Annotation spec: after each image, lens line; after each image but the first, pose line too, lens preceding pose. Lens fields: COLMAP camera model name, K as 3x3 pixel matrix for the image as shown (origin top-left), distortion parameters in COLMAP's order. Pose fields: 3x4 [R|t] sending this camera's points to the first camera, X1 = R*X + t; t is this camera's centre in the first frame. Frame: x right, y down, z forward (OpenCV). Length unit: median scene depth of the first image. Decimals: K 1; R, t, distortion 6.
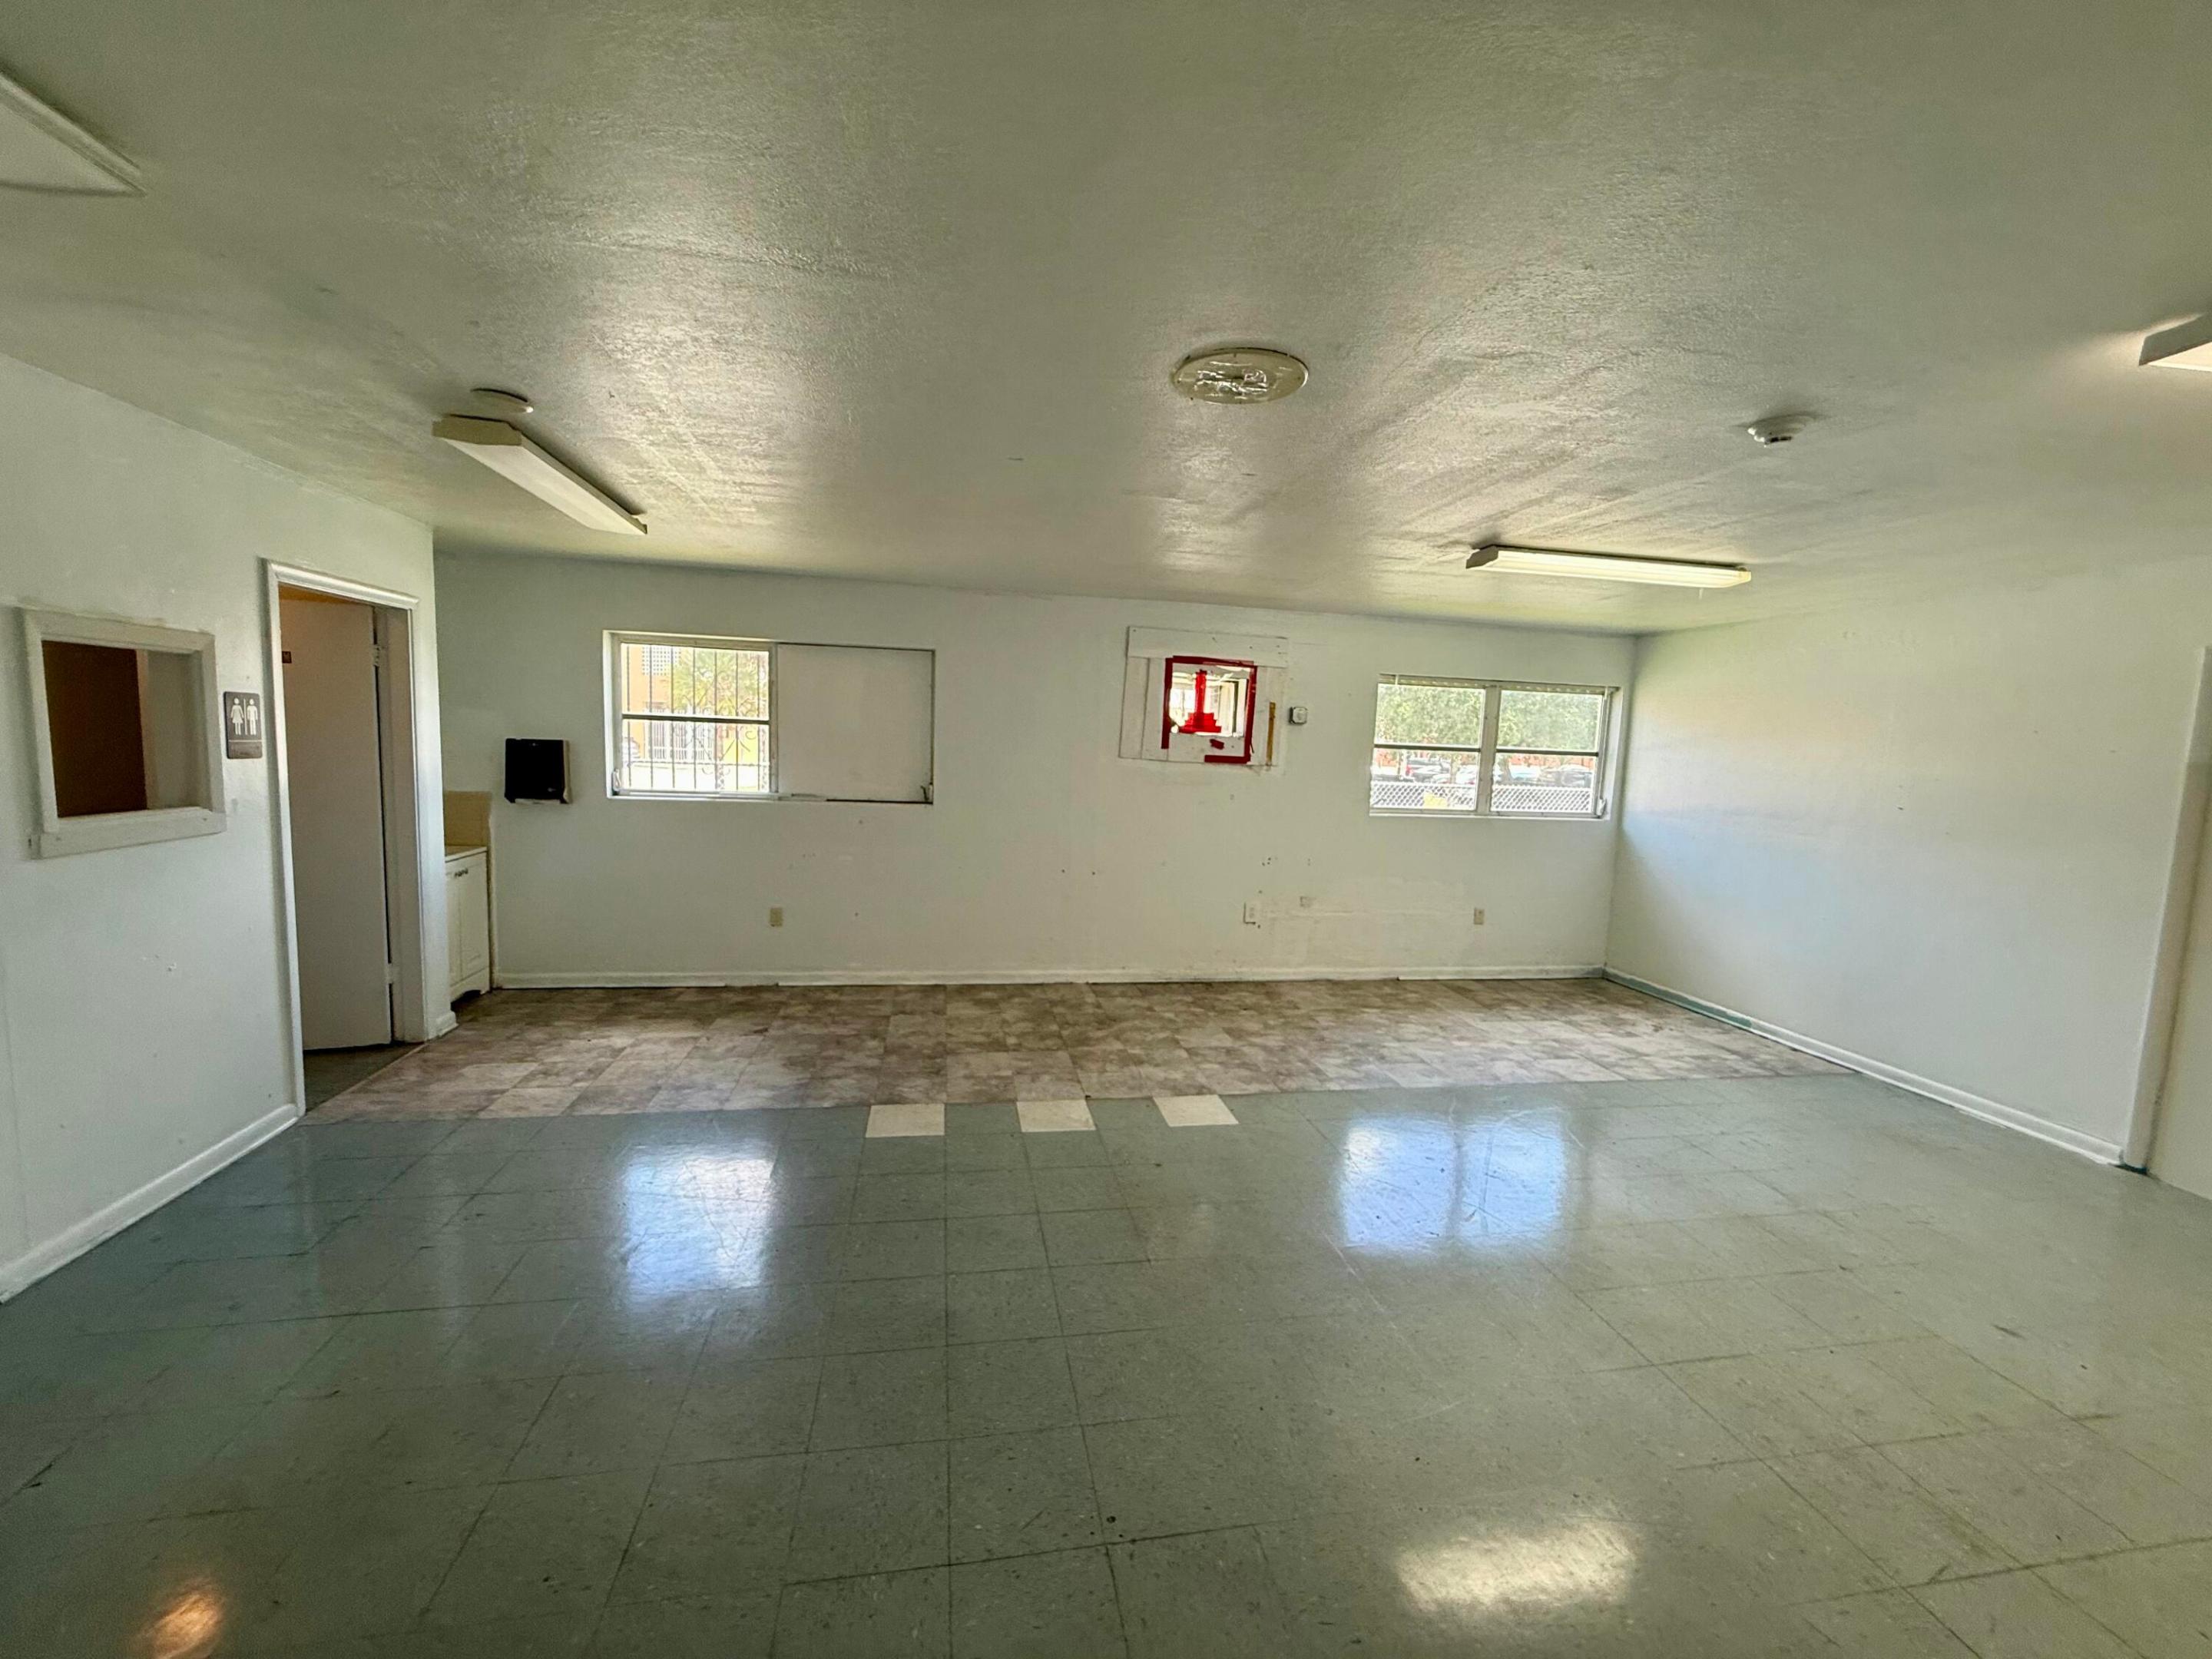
lens RADIAL K [[881.6, 0, 1109.8], [0, 881.6, 828.3], [0, 0, 1]] dist [0.000597, 0.000564]
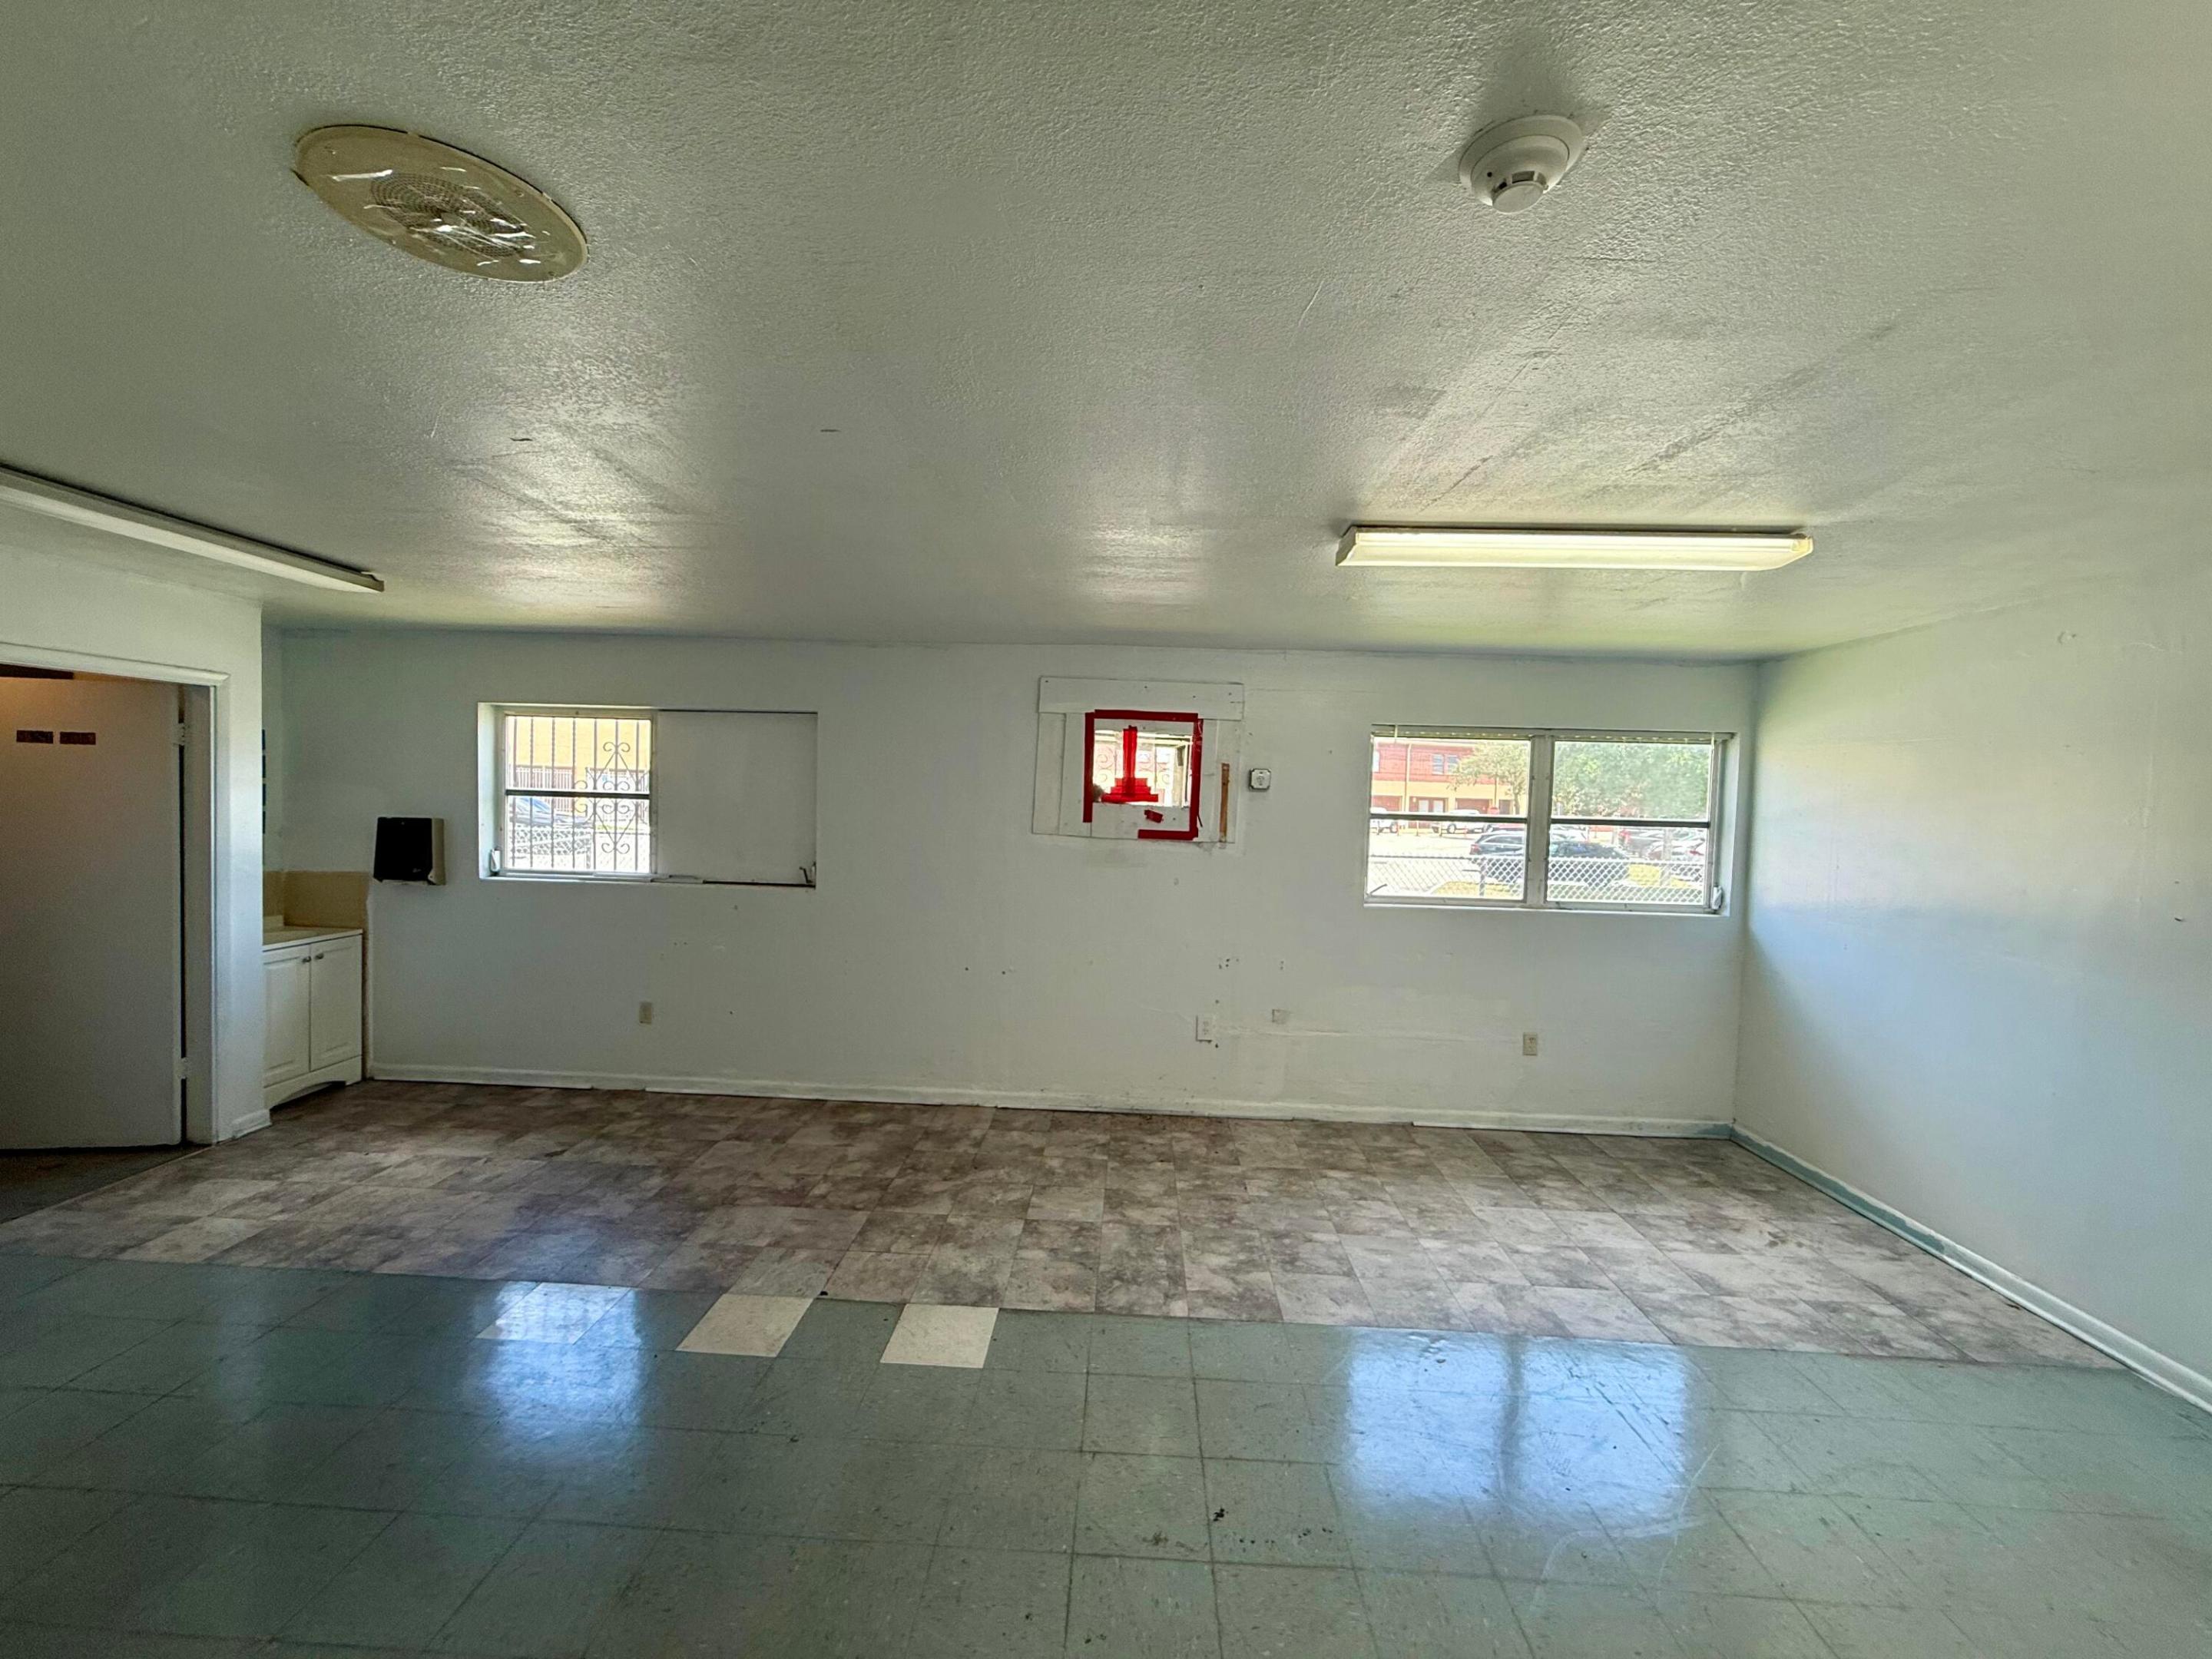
lens RADIAL K [[881.6, 0, 1101.2], [0, 881.6, 830.0], [0, 0, 1]] dist [0.000597, 0.000564]
pose [[0.974864, -0.004141, -0.222763, 0.285349], [-0.011941, 0.997419, -0.070796, -0.028055], [0.222481, 0.071676, 0.972299, 0.229245]]
